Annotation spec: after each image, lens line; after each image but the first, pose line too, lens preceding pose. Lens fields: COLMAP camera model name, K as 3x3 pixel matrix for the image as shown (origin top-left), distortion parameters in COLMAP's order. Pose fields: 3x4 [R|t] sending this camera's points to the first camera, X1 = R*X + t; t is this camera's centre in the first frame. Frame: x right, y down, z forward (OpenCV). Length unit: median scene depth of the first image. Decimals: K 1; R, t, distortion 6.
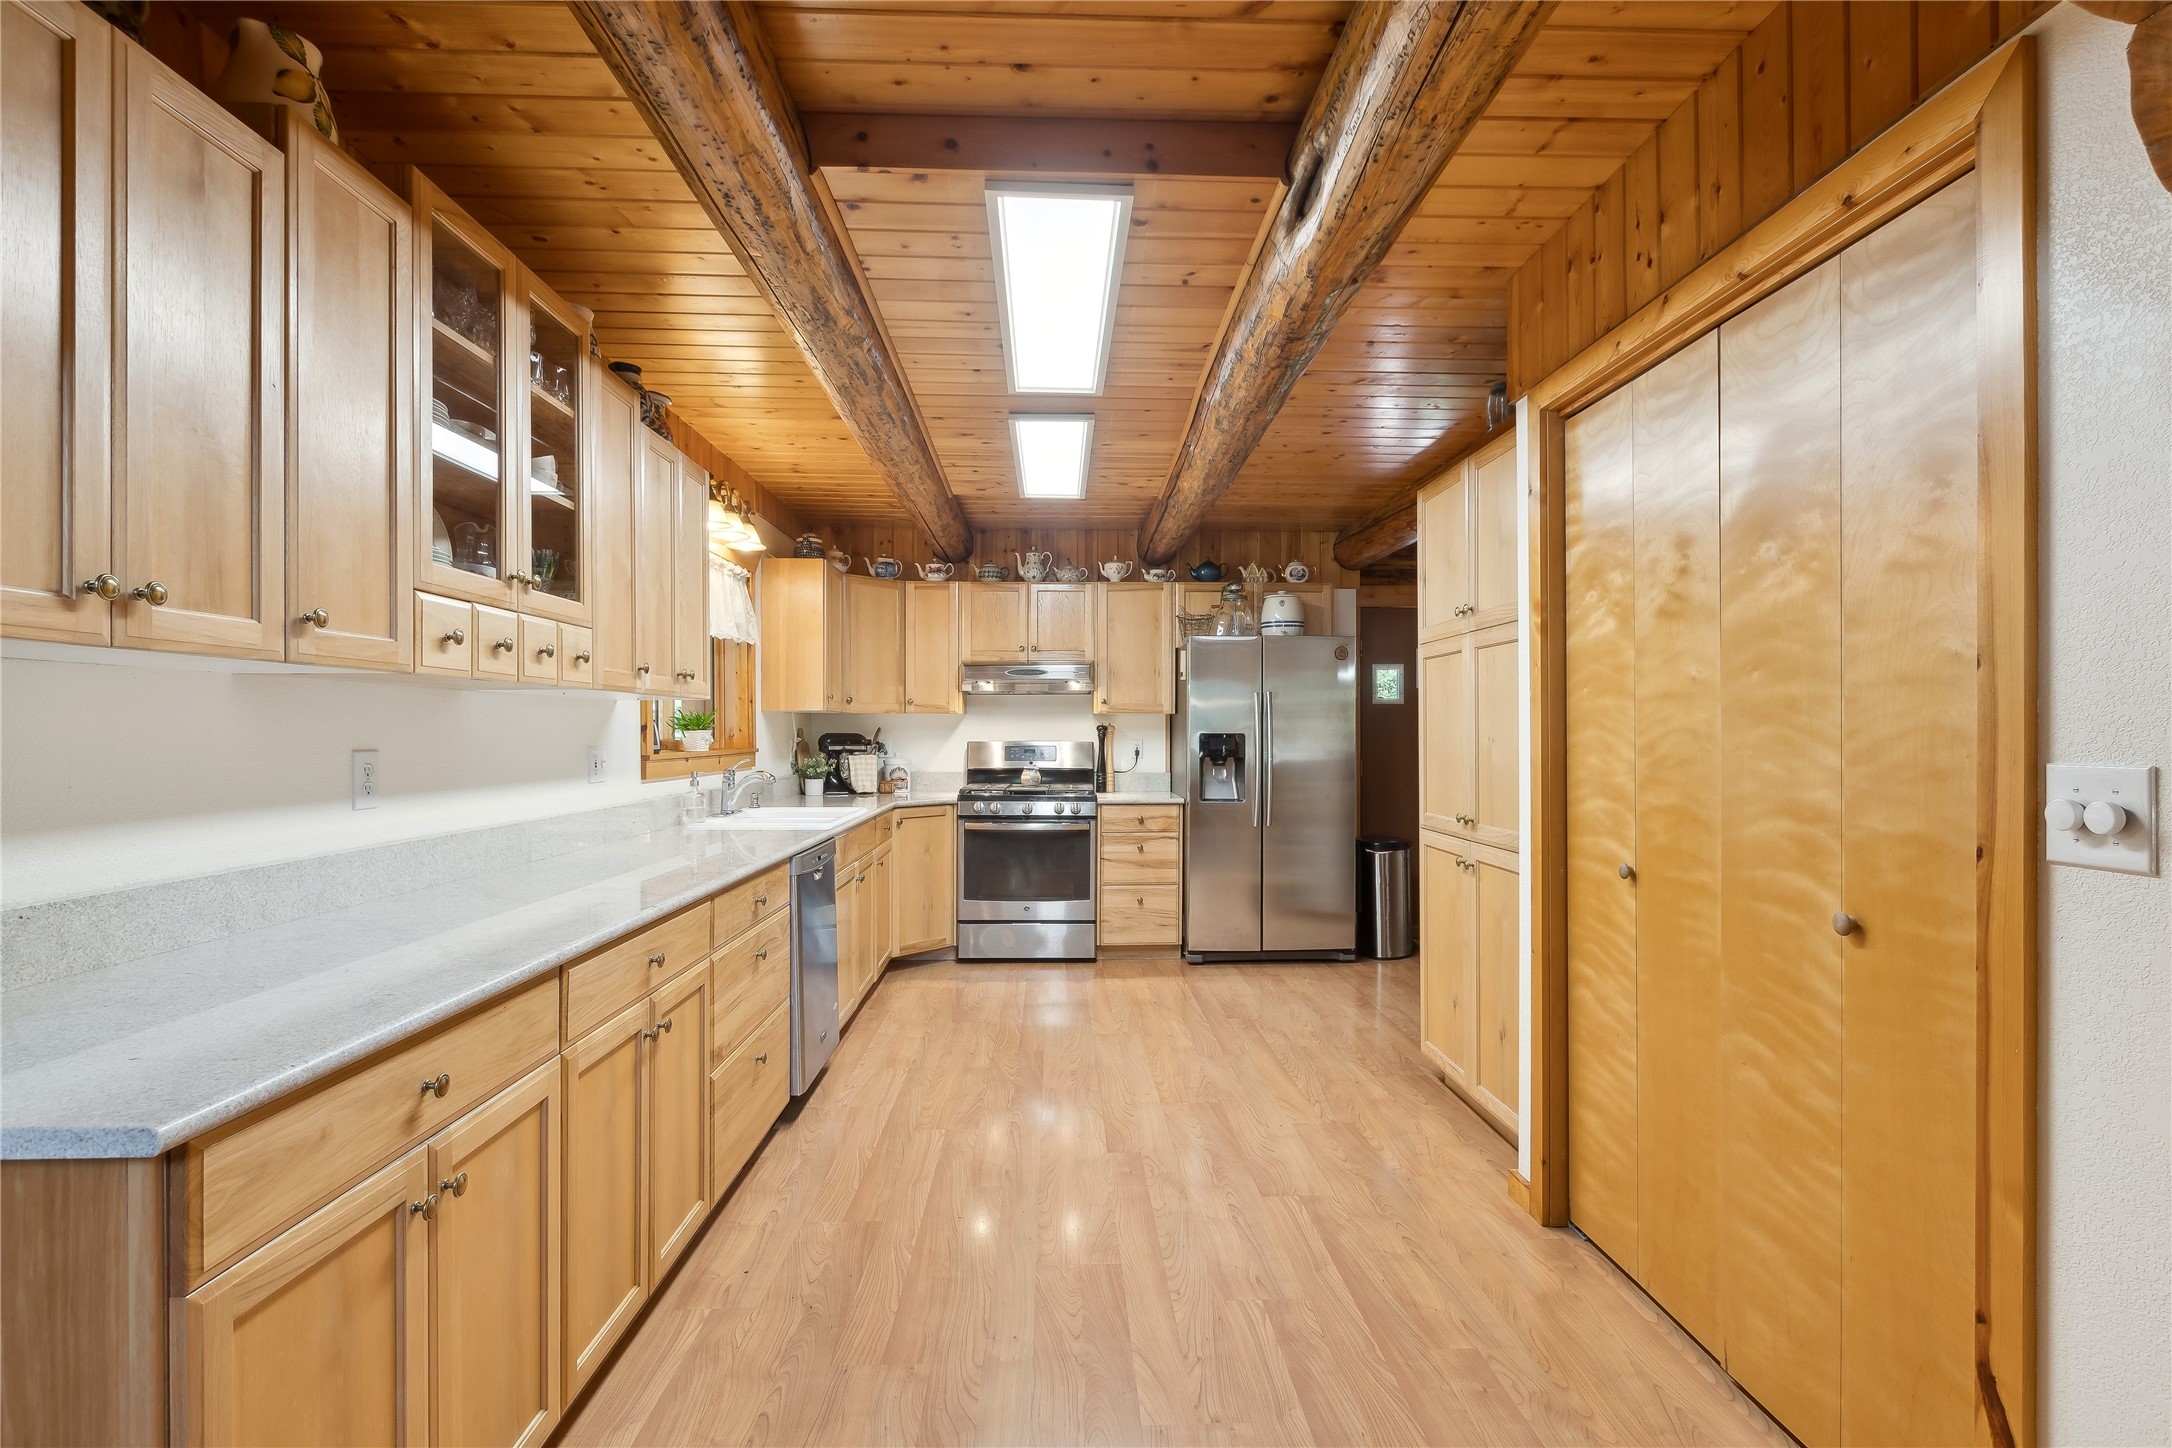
lens RADIAL K [[1025.3, 0, 1091.7], [0, 1025.3, 733.2], [0, 0, 1]] dist [0.002190, -0.001508]
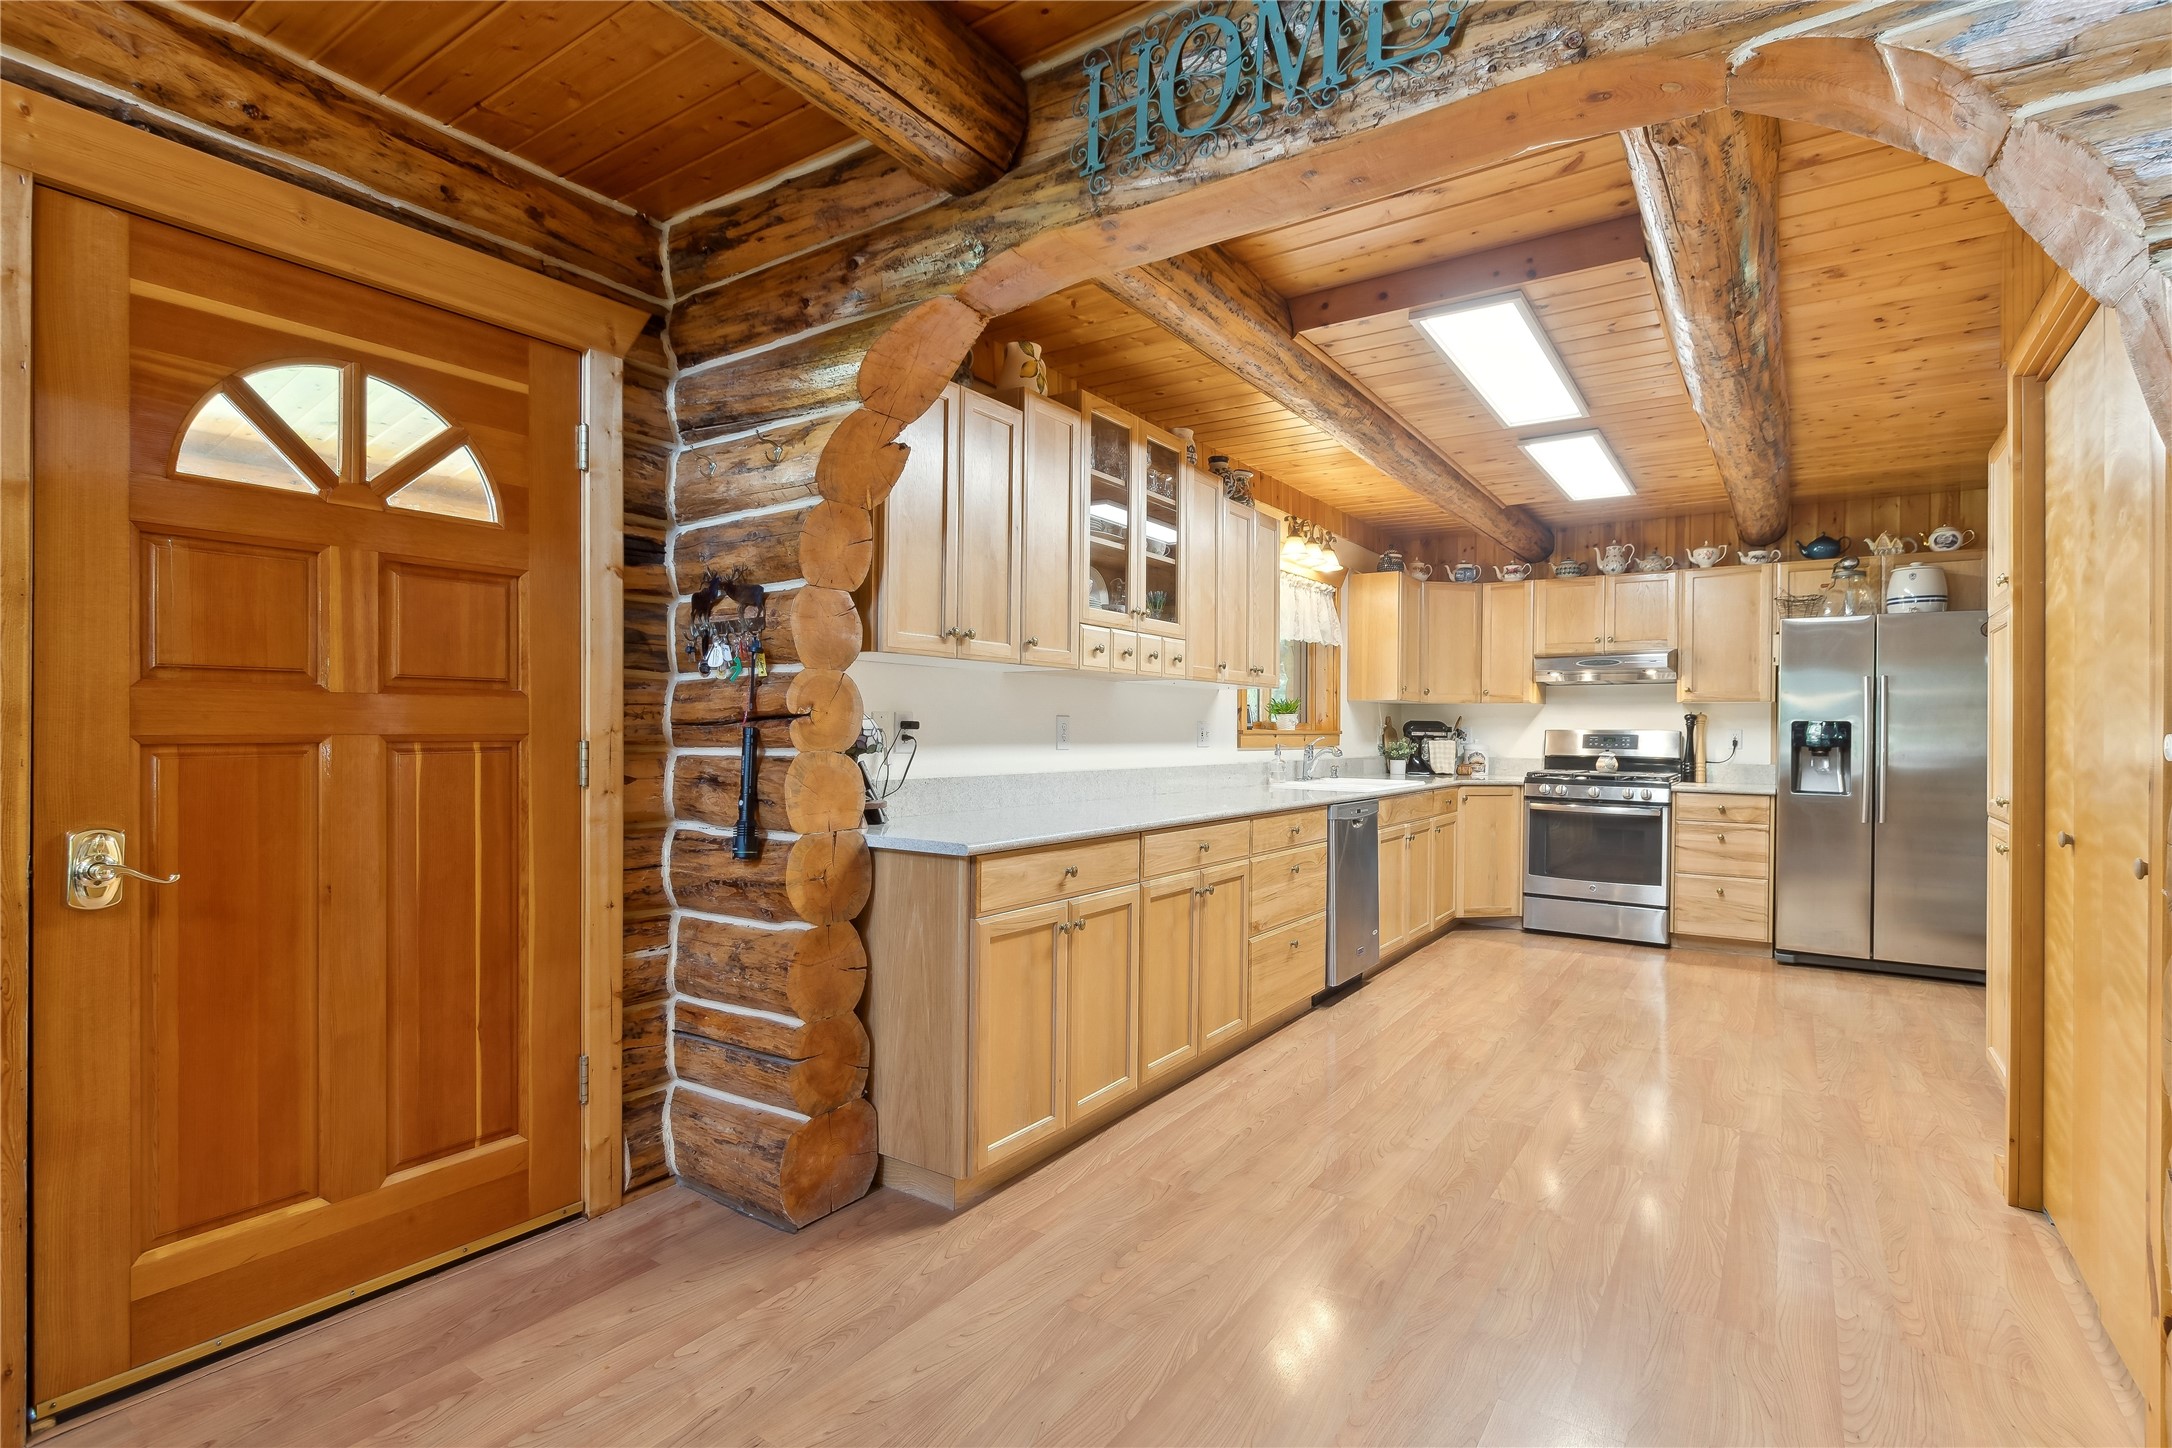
lens RADIAL K [[1025.3, 0, 1092.1], [0, 1025.3, 733.4], [0, 0, 1]] dist [0.002190, -0.001508]
pose [[0.806038, 0.011289, -0.591756, 0.249318], [-0.011879, 0.999925, 0.002896, 0.028162], [0.591744, 0.004695, 0.806112, -0.257620]]
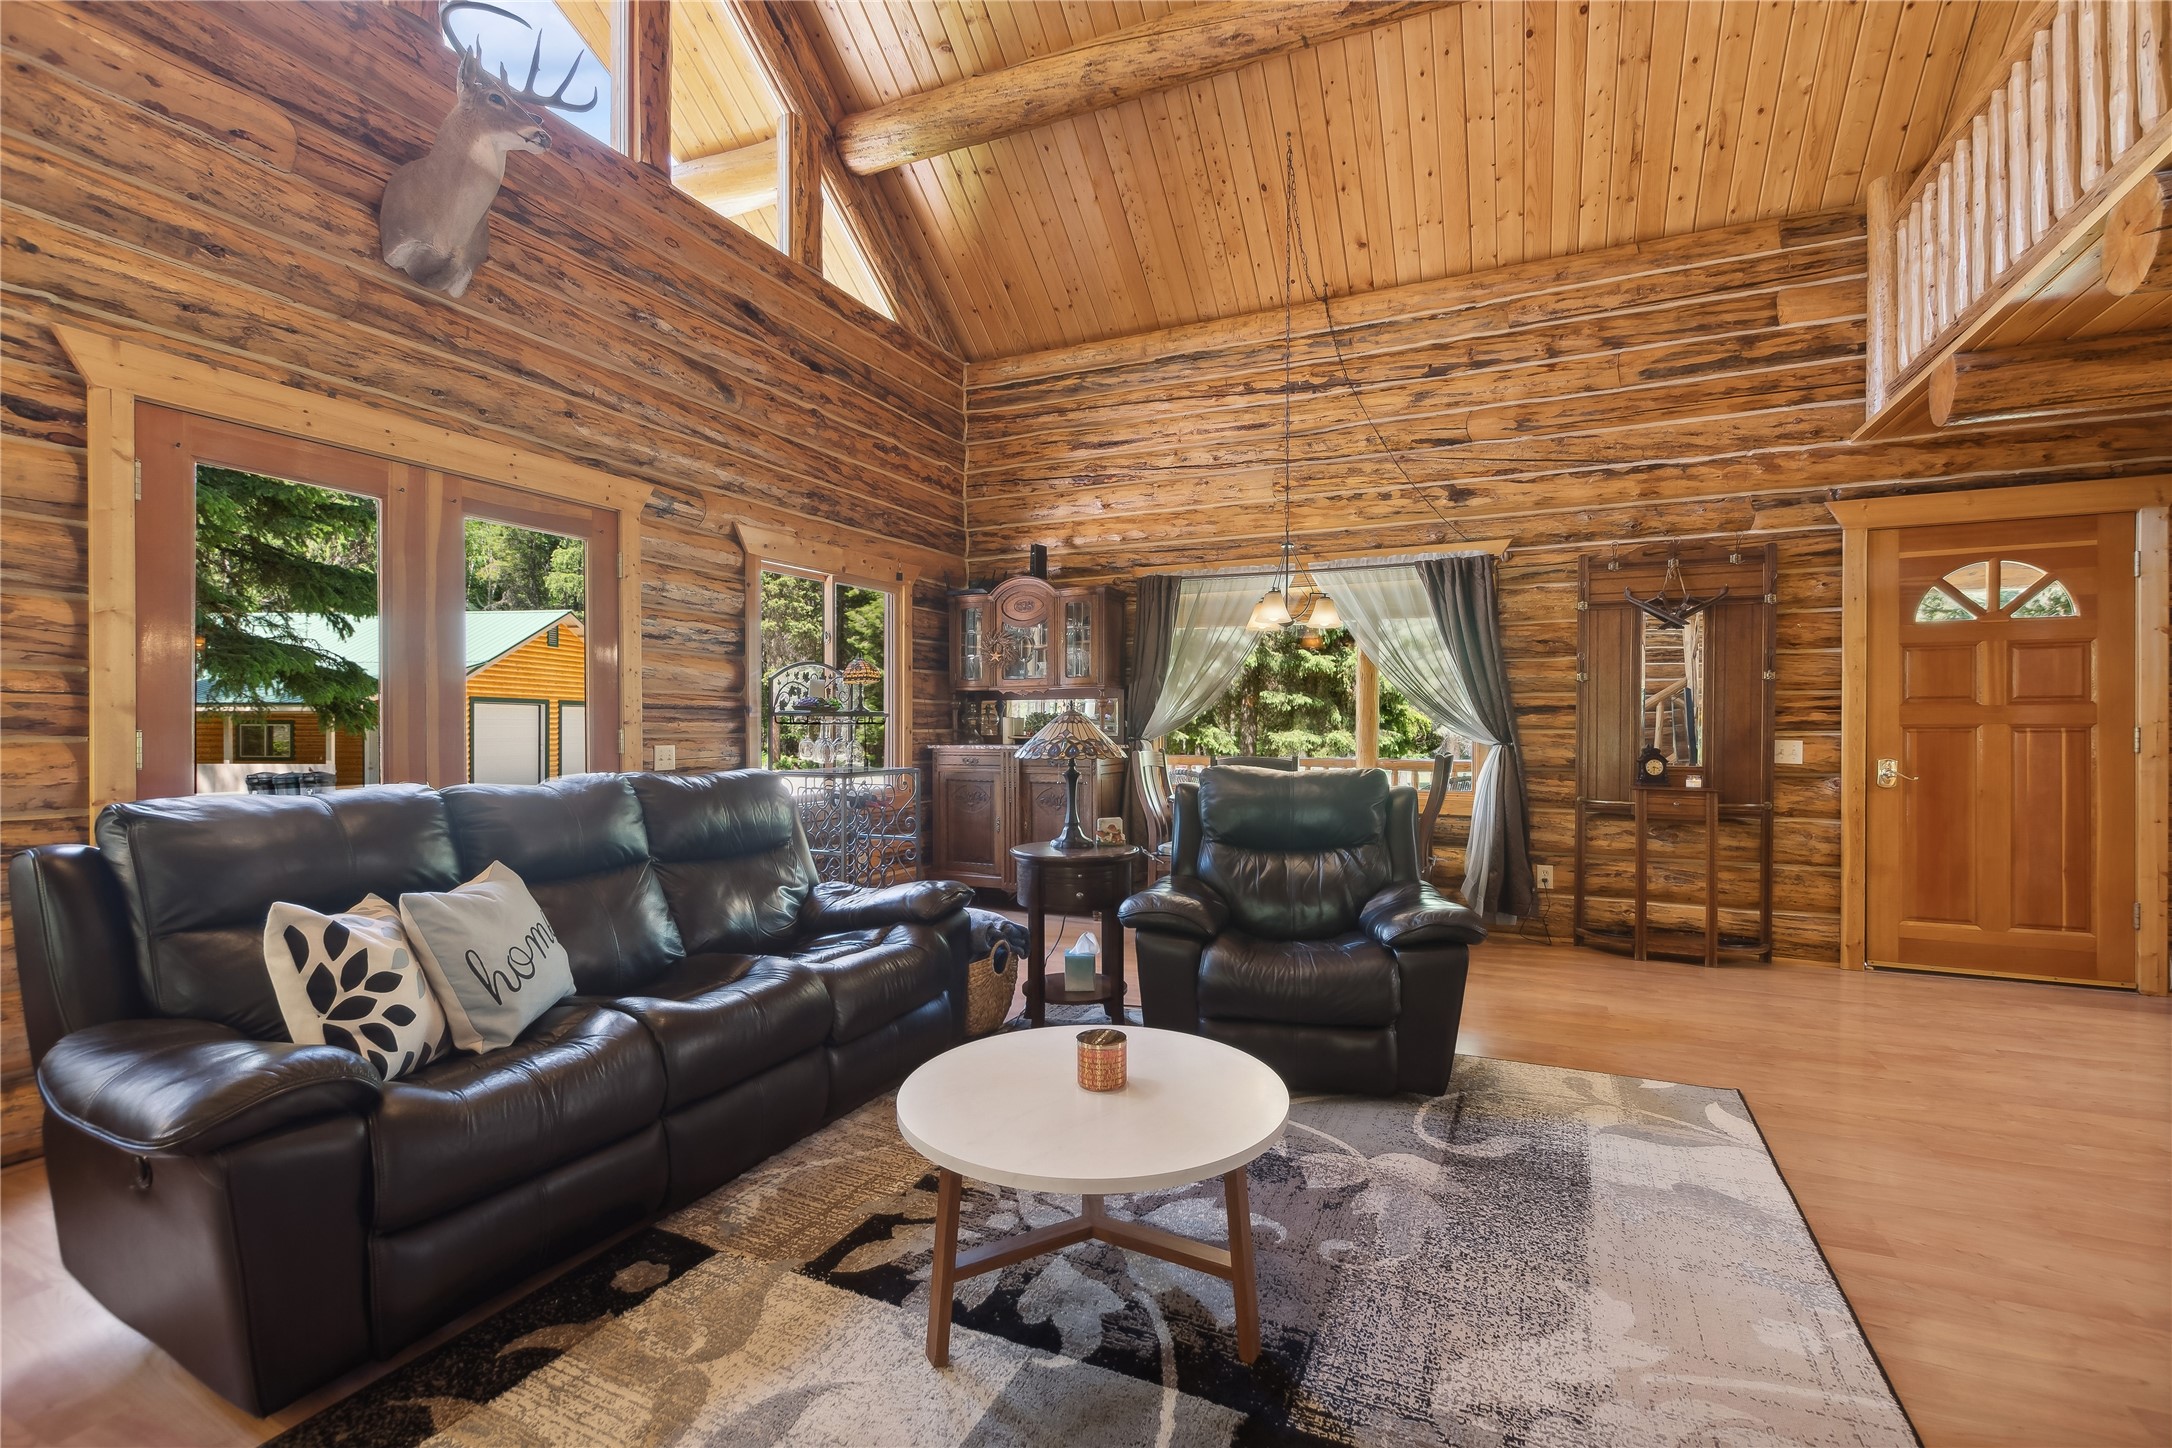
lens RADIAL K [[957.8, 0, 1102.1], [0, 957.8, 729.4], [0, 0, 1]] dist [0.009109, -0.003947]
pose [[-0.449191, 0.007805, -0.893402, 1.255057], [-0.002140, 0.999950, 0.009811, 0.033102], [0.893433, 0.006319, -0.449151, -0.522348]]
